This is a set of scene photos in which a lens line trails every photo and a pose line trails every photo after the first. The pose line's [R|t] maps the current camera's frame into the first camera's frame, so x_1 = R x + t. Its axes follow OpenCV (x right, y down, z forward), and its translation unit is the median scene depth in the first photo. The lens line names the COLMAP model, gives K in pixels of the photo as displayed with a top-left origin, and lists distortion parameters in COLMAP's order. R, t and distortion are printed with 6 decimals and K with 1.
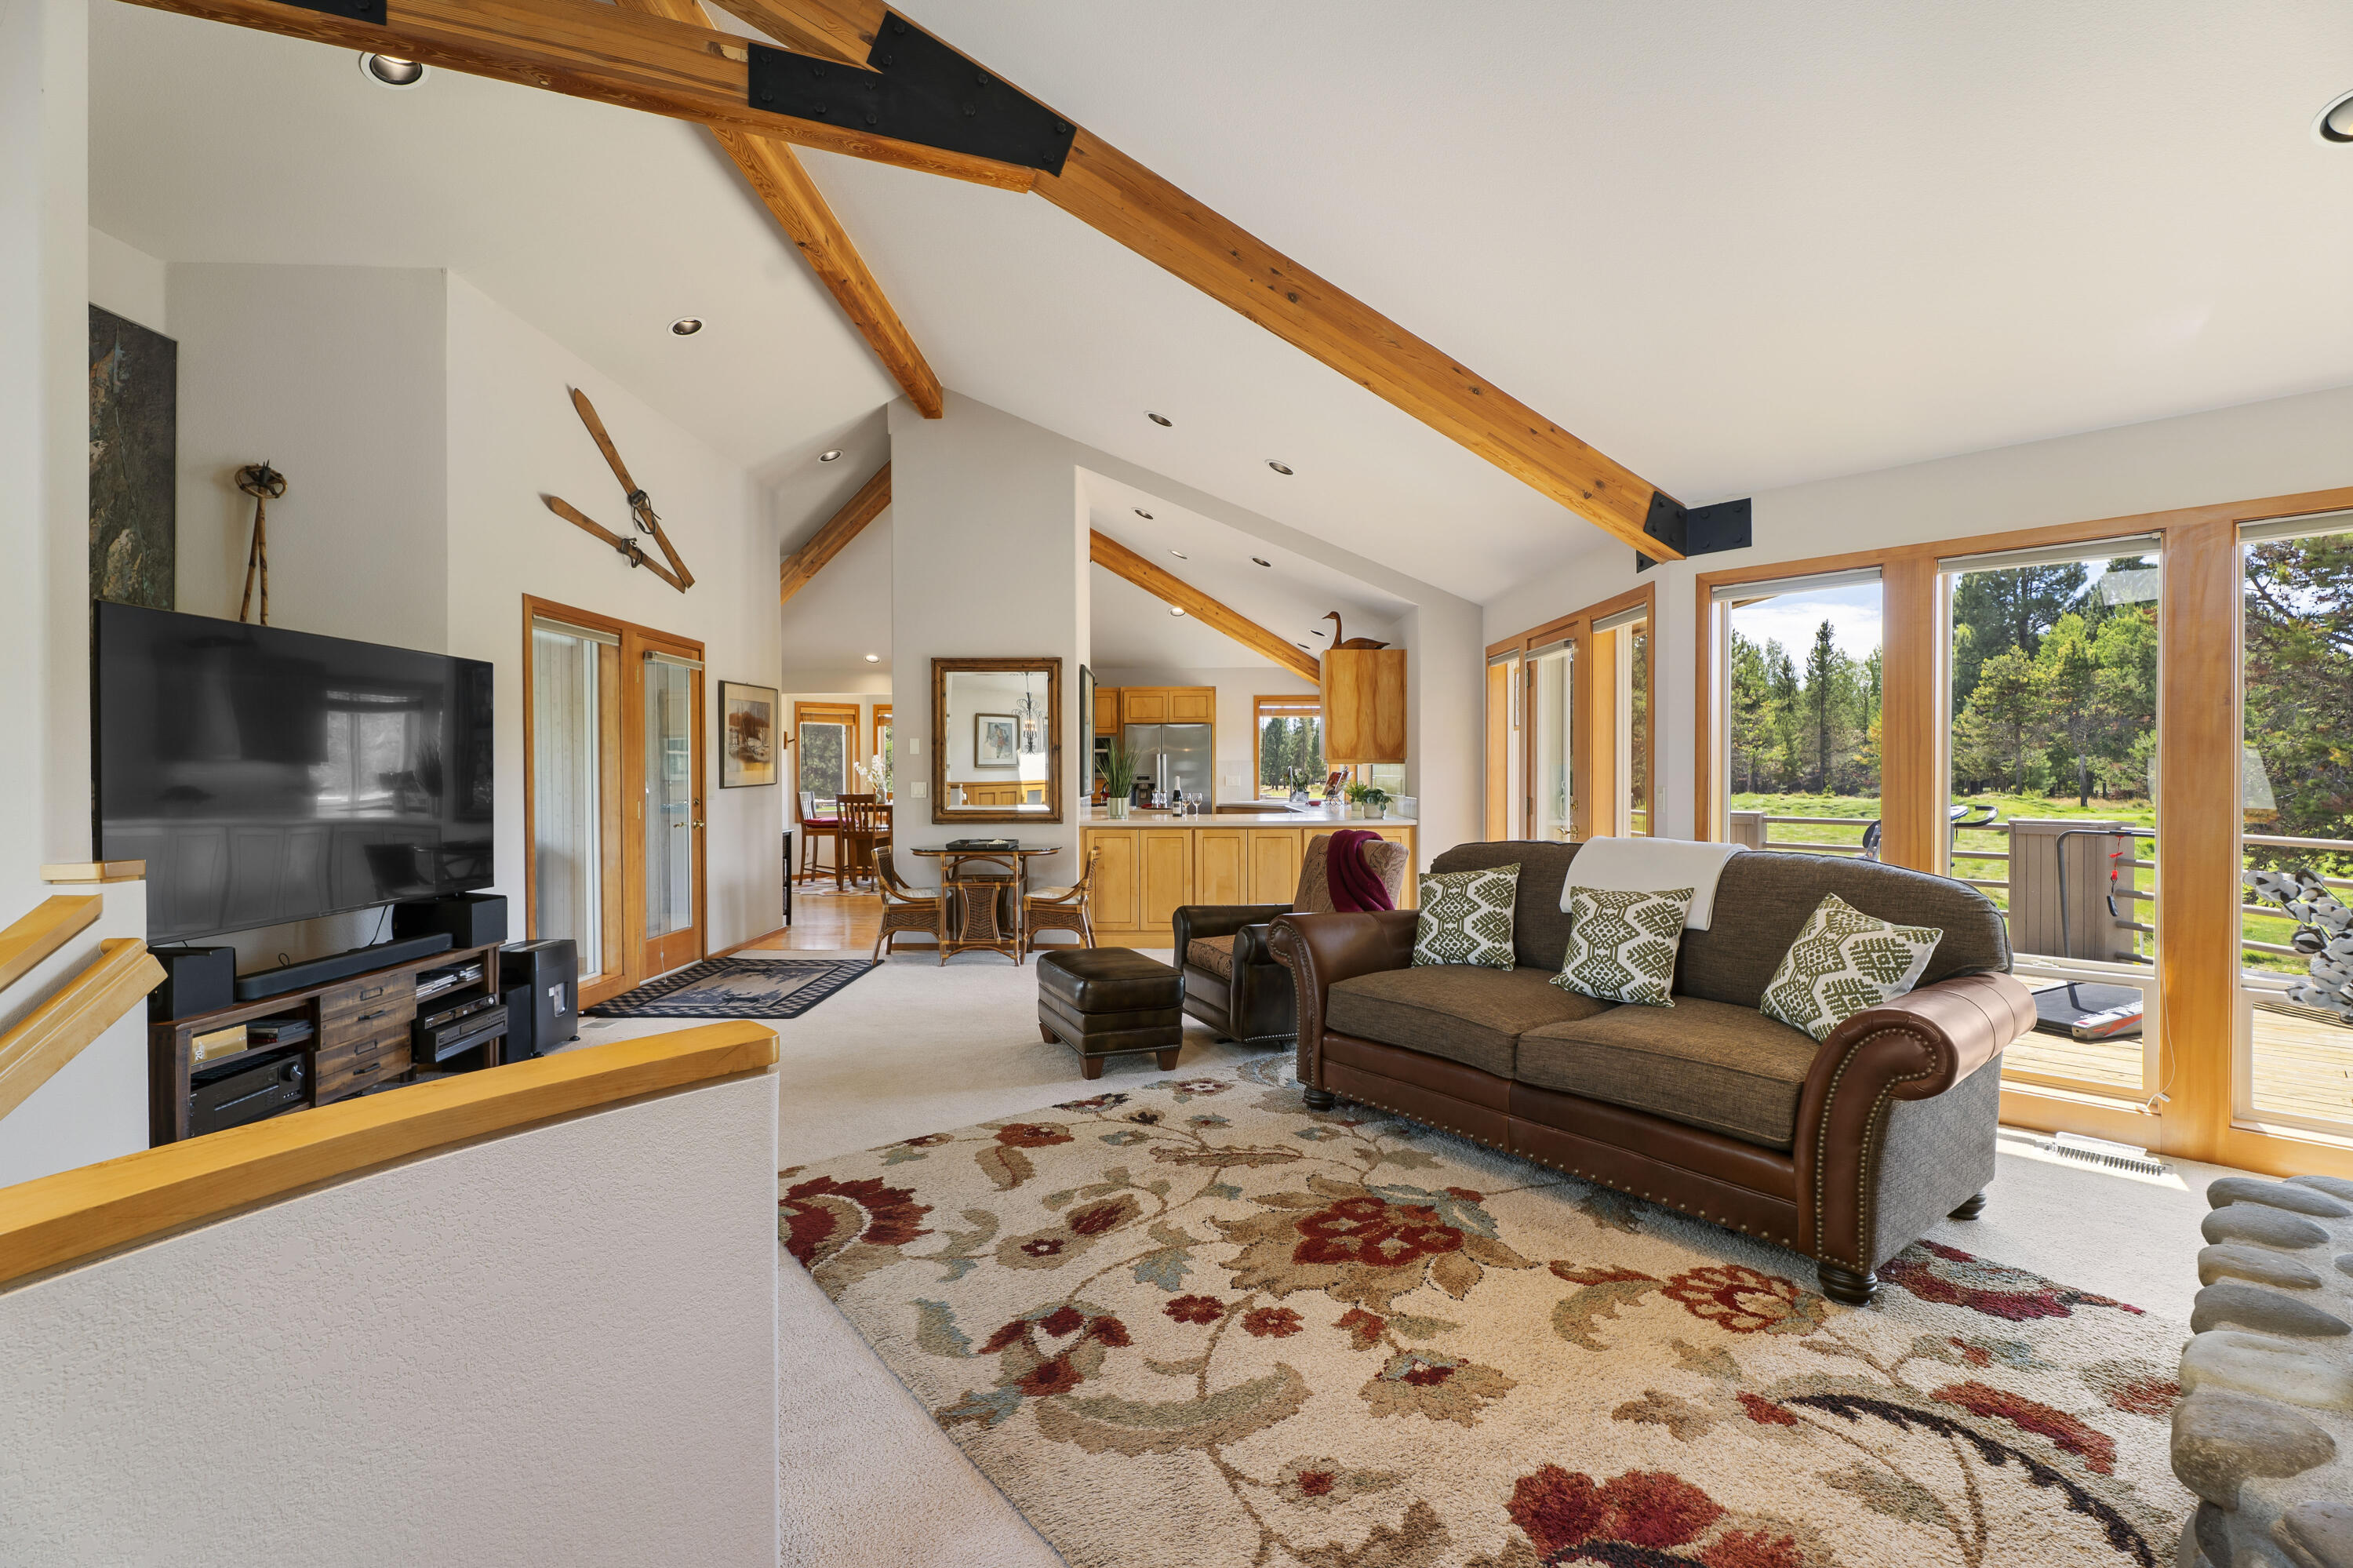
lens RADIAL K [[1077.9, 0, 1161.5], [0, 1077.9, 774.8], [0, 0, 1]] dist [0.001121, 0.000233]
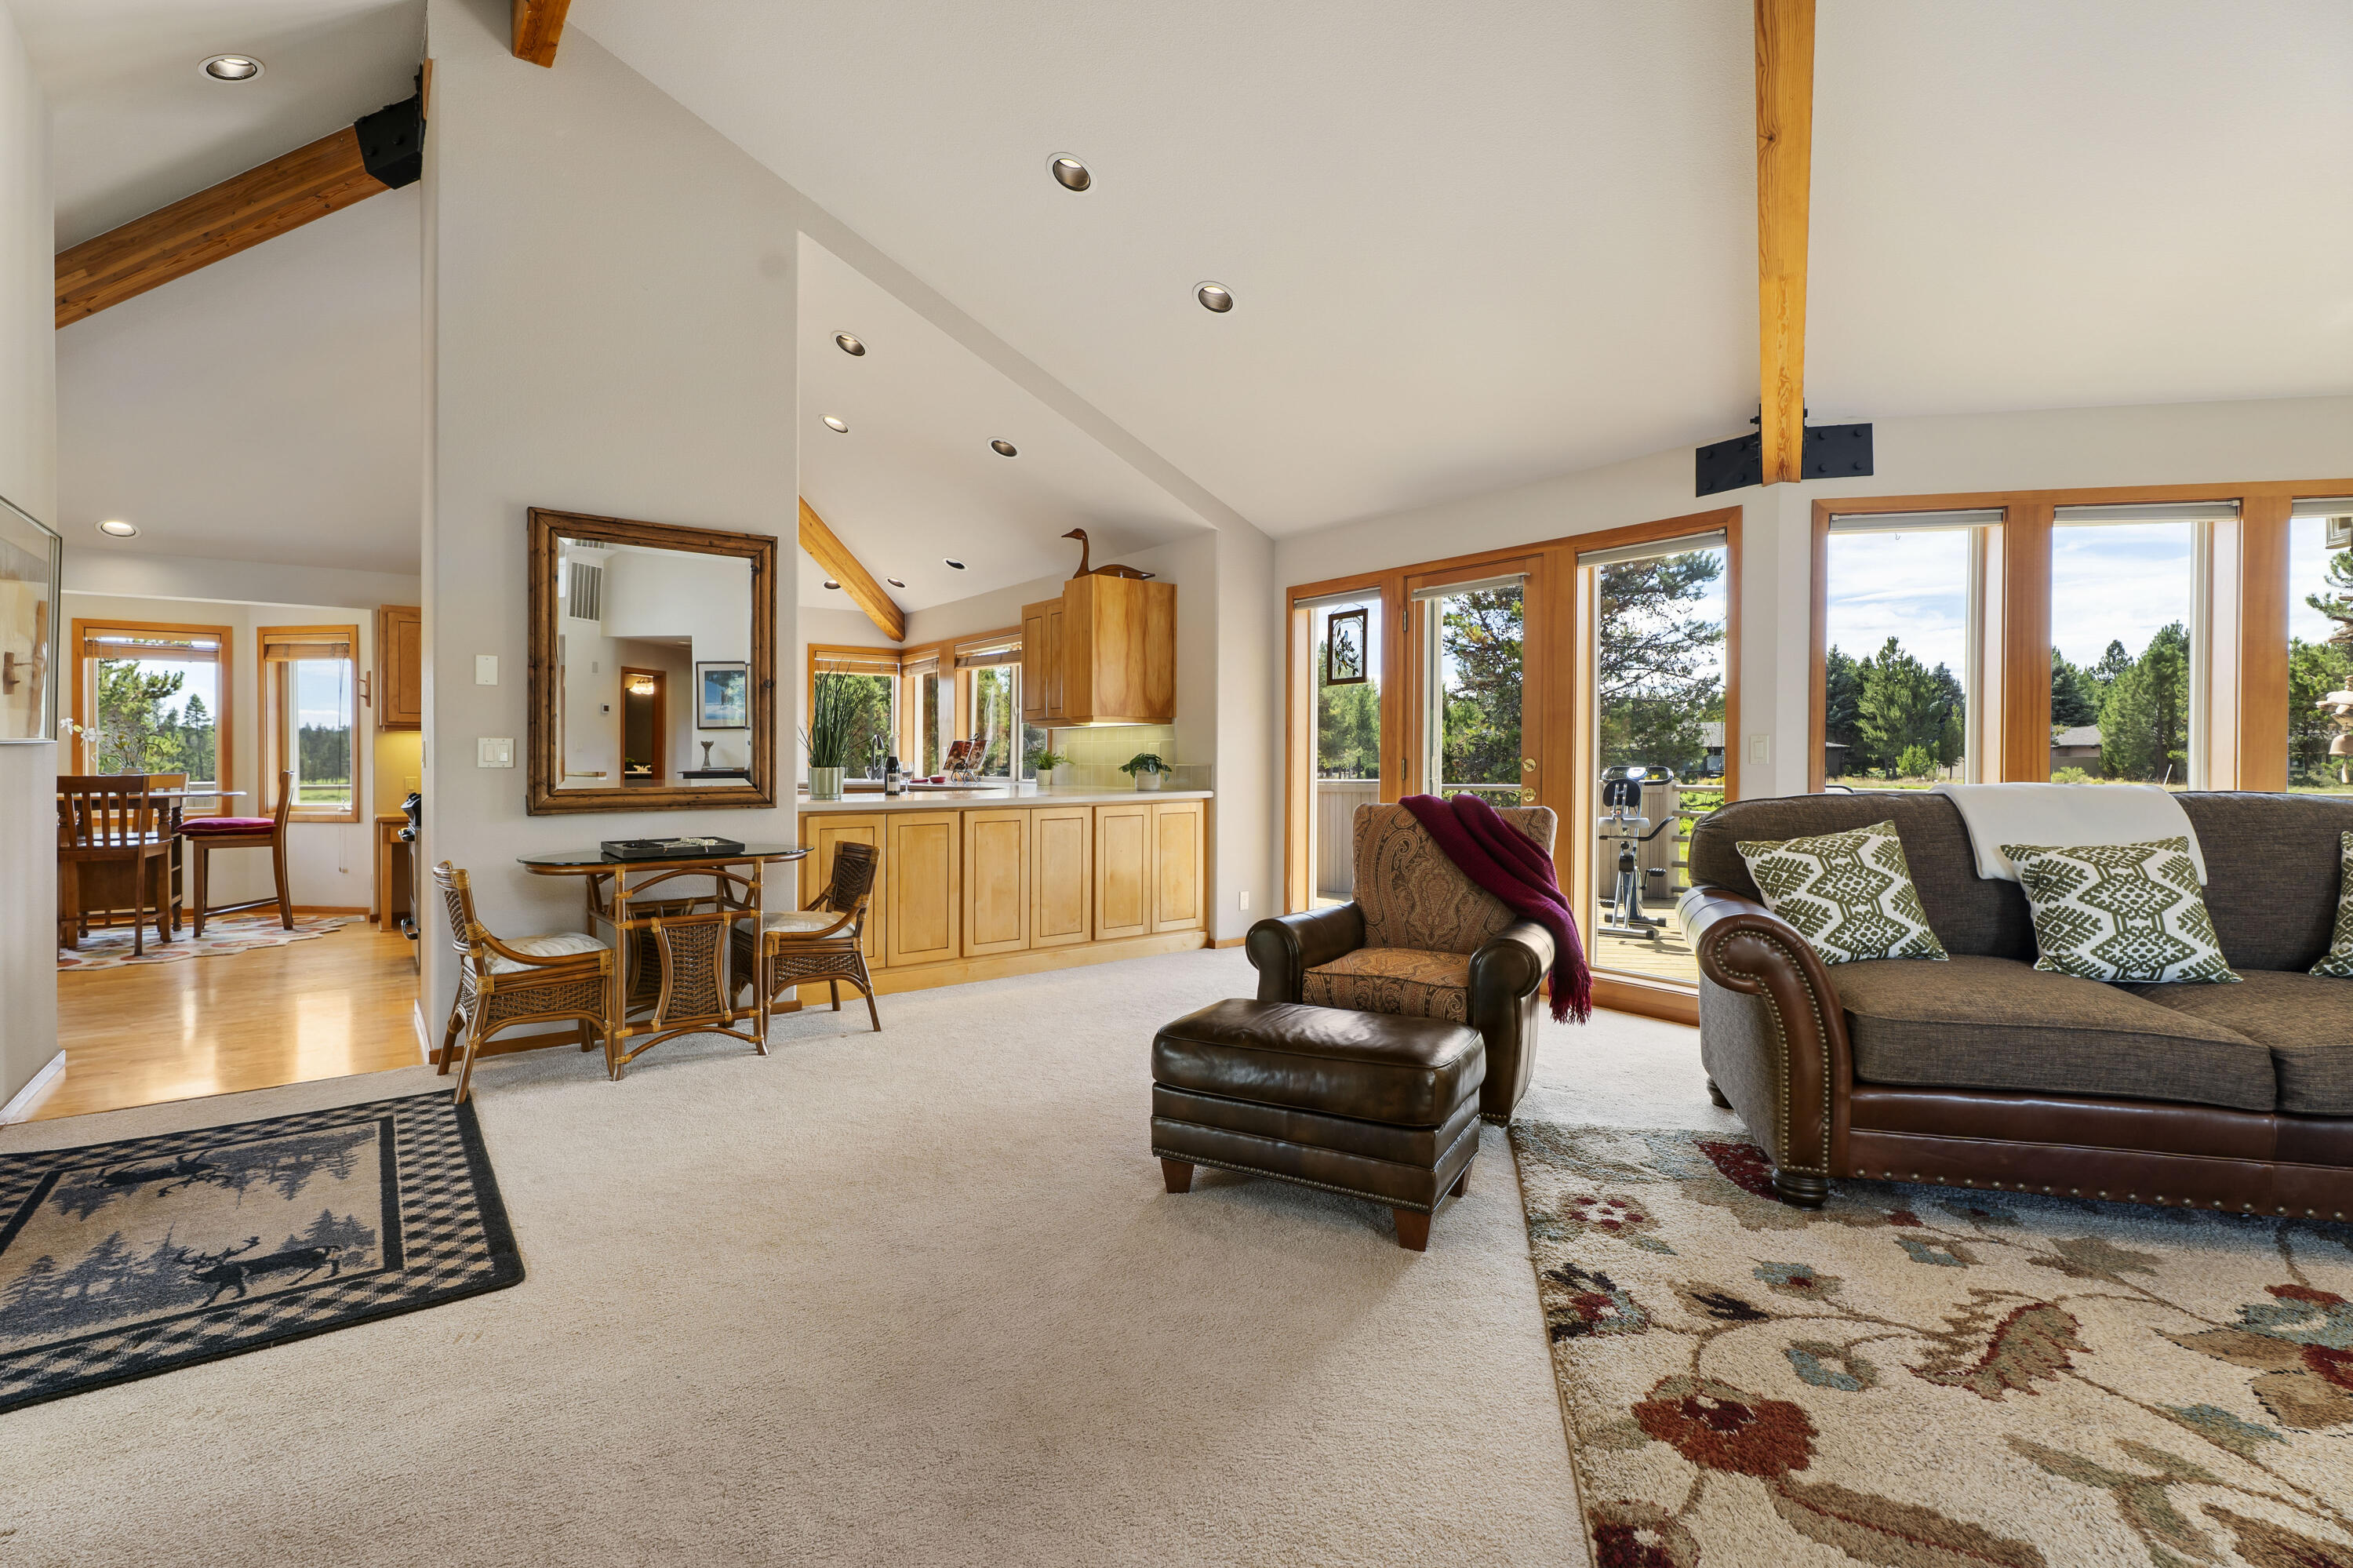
lens RADIAL K [[1065.4, 0, 1166.5], [0, 1065.4, 762.4], [0, 0, 1]] dist [0.001274, 0.000071]
pose [[0.782543, -0.001929, 0.622593, -0.506677], [0.003396, 0.999994, -0.001170, 0.035672], [-0.622587, 0.003030, 0.782545, 0.660324]]
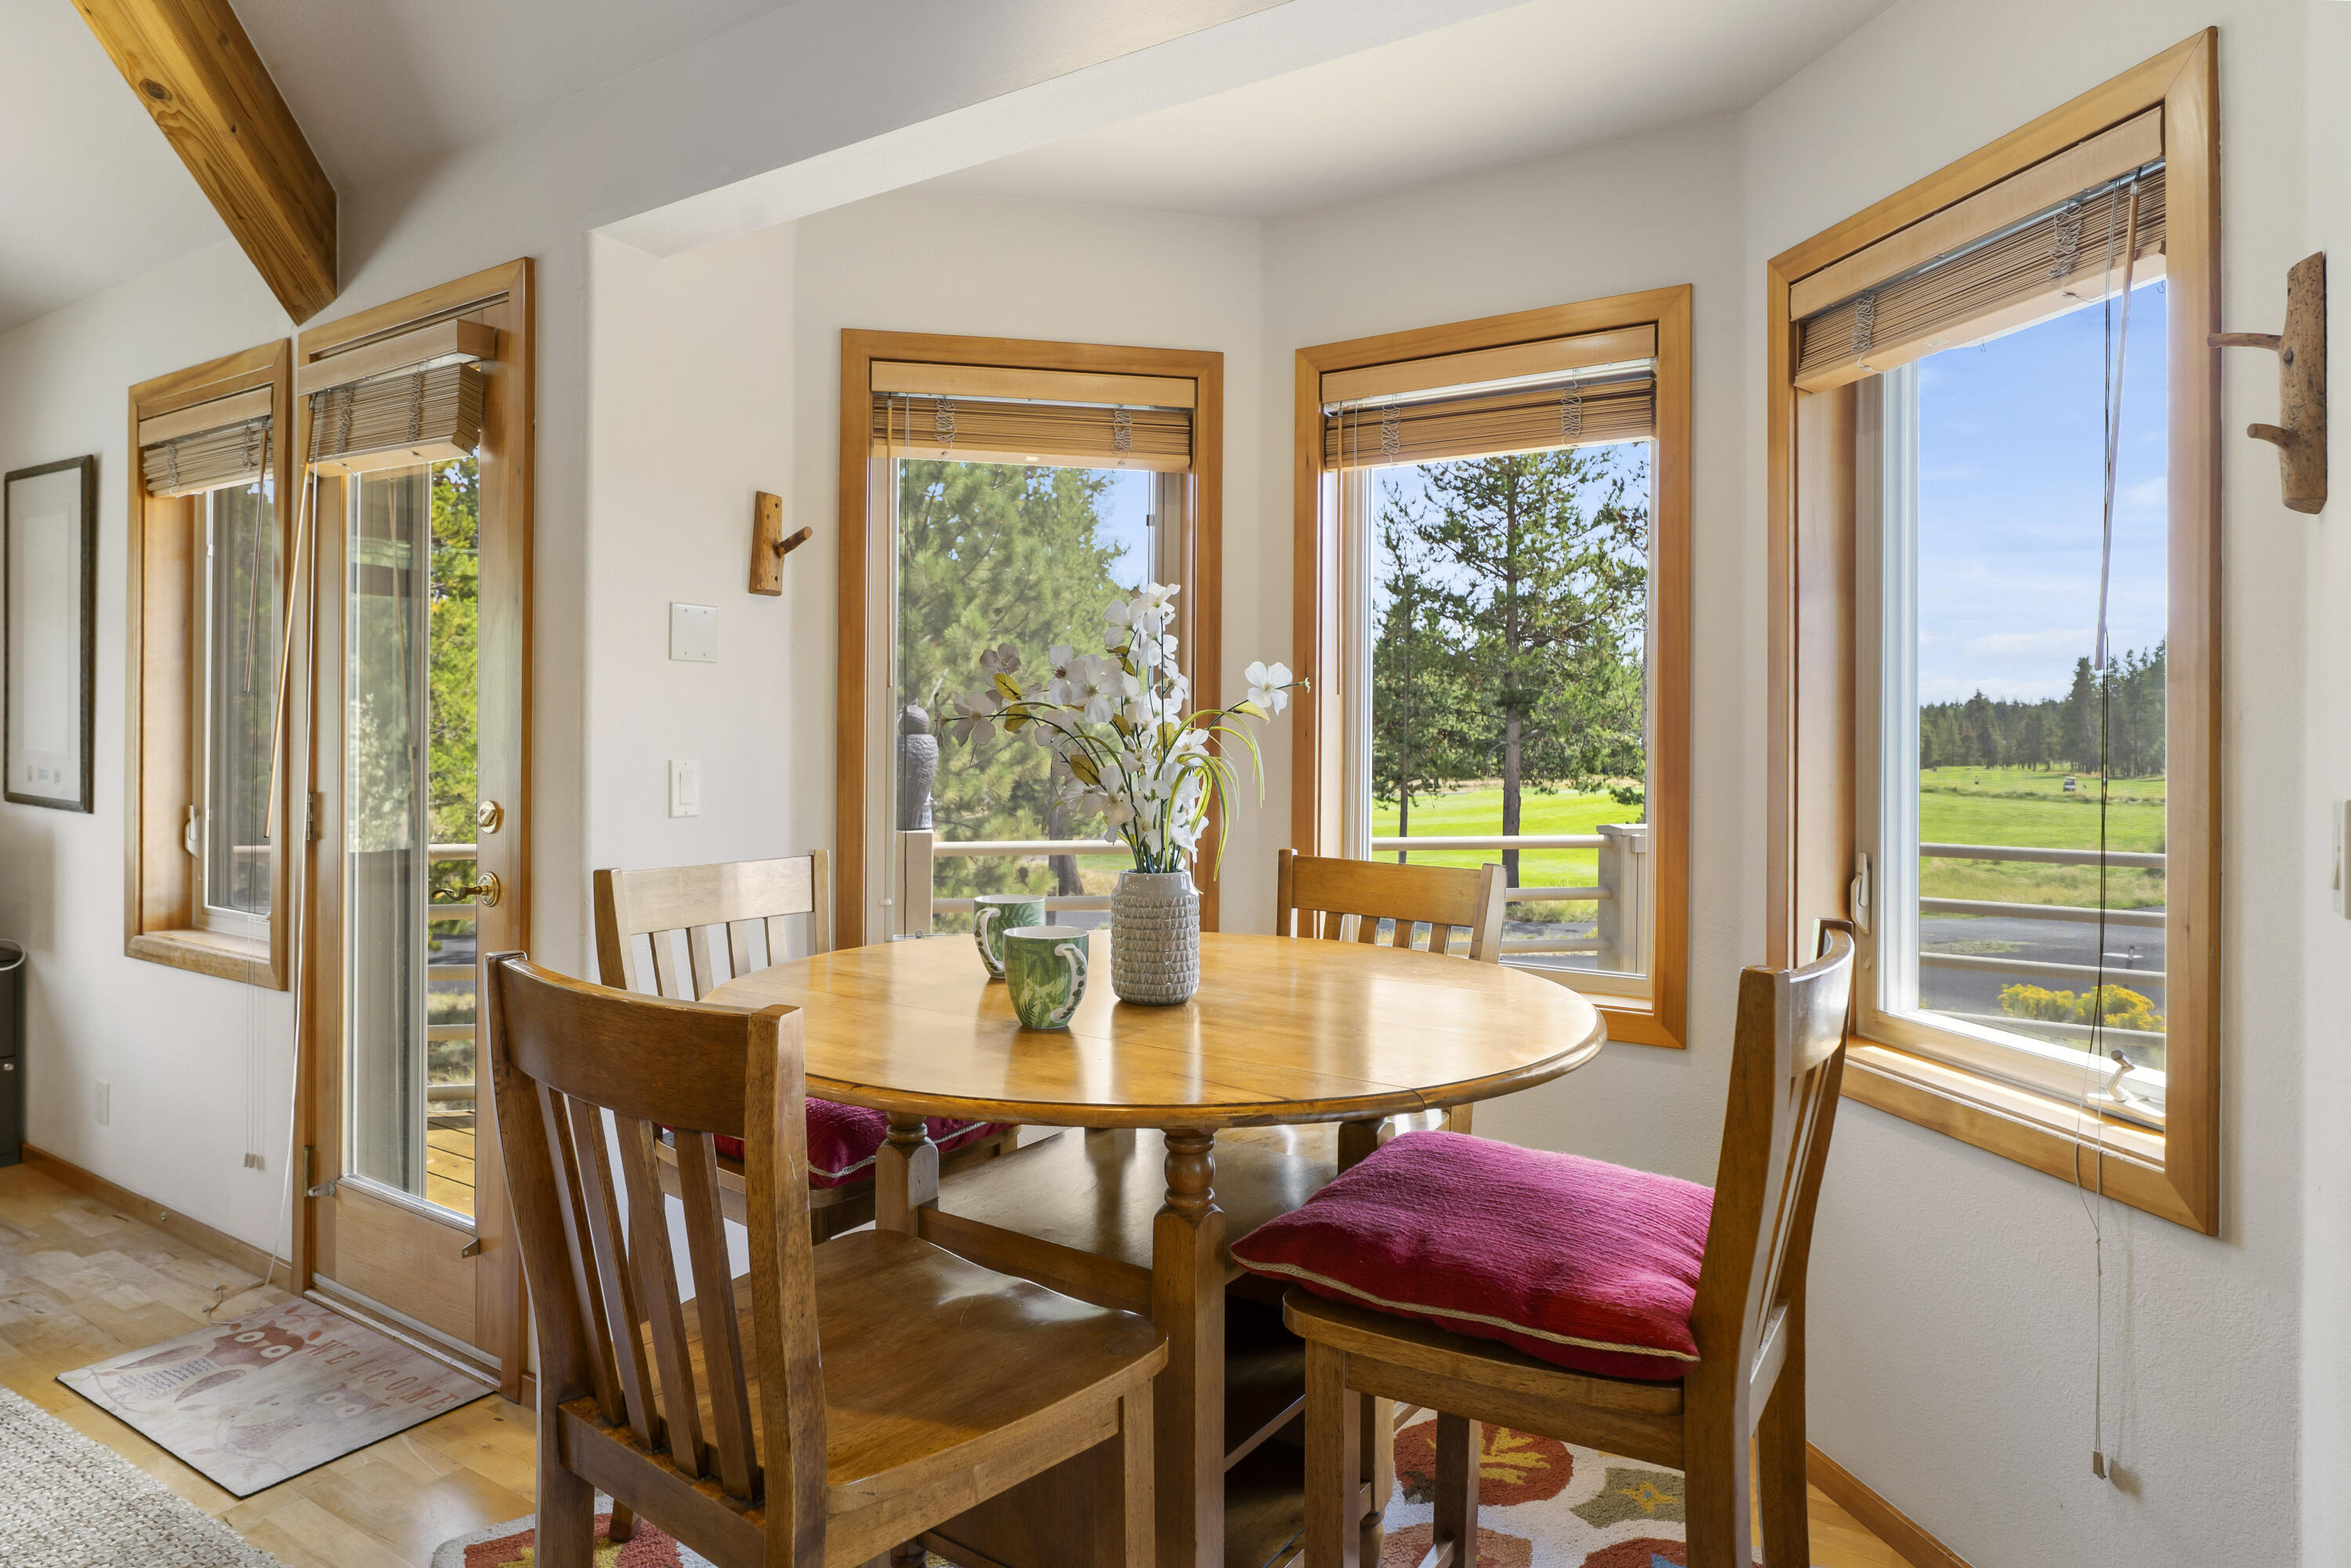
lens RADIAL K [[1366.2, 0, 1171.8], [0, 1366.2, 735.8], [0, 0, 1]] dist [-0.001610, -0.001633]
pose [[0.851060, 0.008026, -0.525007, -0.499631], [-0.010641, 0.999941, -0.001964, -0.001643], [0.524961, 0.007258, 0.851095, 2.407441]]
